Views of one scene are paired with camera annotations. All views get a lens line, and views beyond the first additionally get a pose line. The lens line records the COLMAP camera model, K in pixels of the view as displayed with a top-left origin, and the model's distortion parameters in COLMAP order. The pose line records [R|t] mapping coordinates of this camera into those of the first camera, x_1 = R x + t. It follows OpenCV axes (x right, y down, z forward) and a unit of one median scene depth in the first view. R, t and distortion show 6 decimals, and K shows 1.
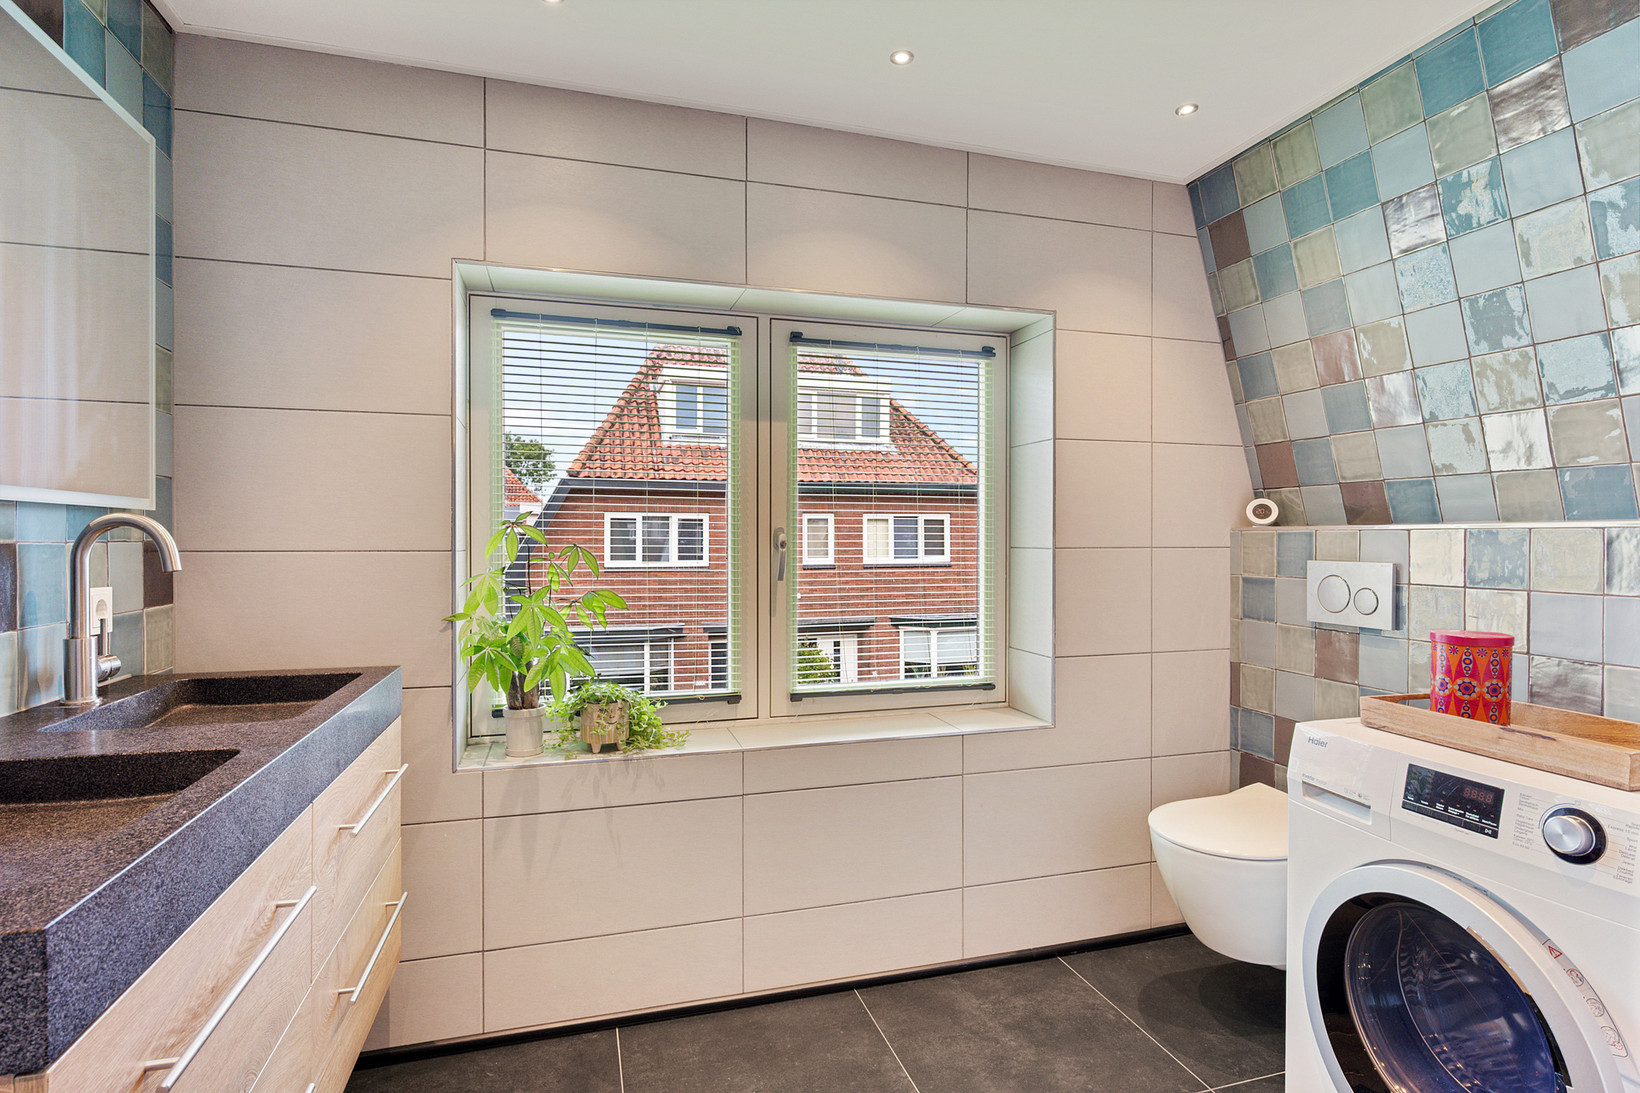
lens RADIAL K [[857.8, 0, 831.7], [0, 857.8, 534.6], [0, 0, 1]] dist [0.002312, 0.000523]
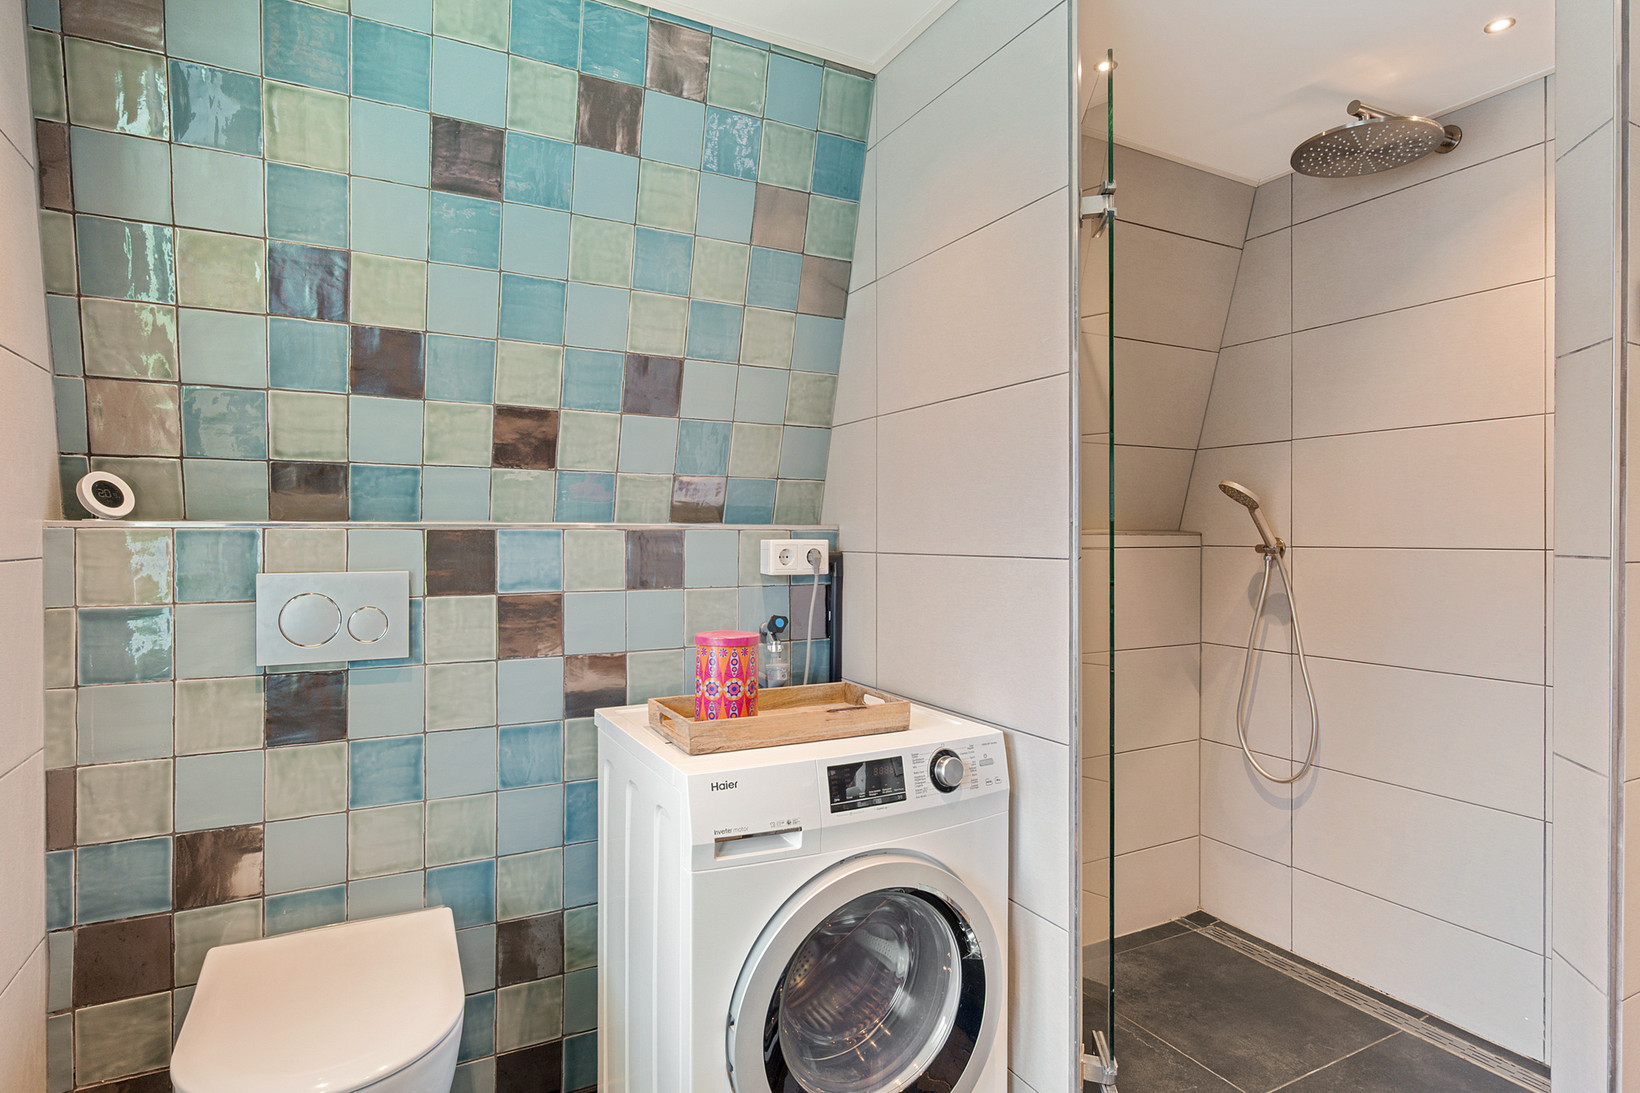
lens RADIAL K [[857.8, 0, 831.7], [0, 857.8, 534.6], [0, 0, 1]] dist [0.002312, 0.000523]
pose [[-0.199498, -0.001169, 0.979897, -0.177464], [-0.003689, 0.999993, 0.000442, -0.001914], [-0.979891, -0.003526, -0.199501, 0.699152]]
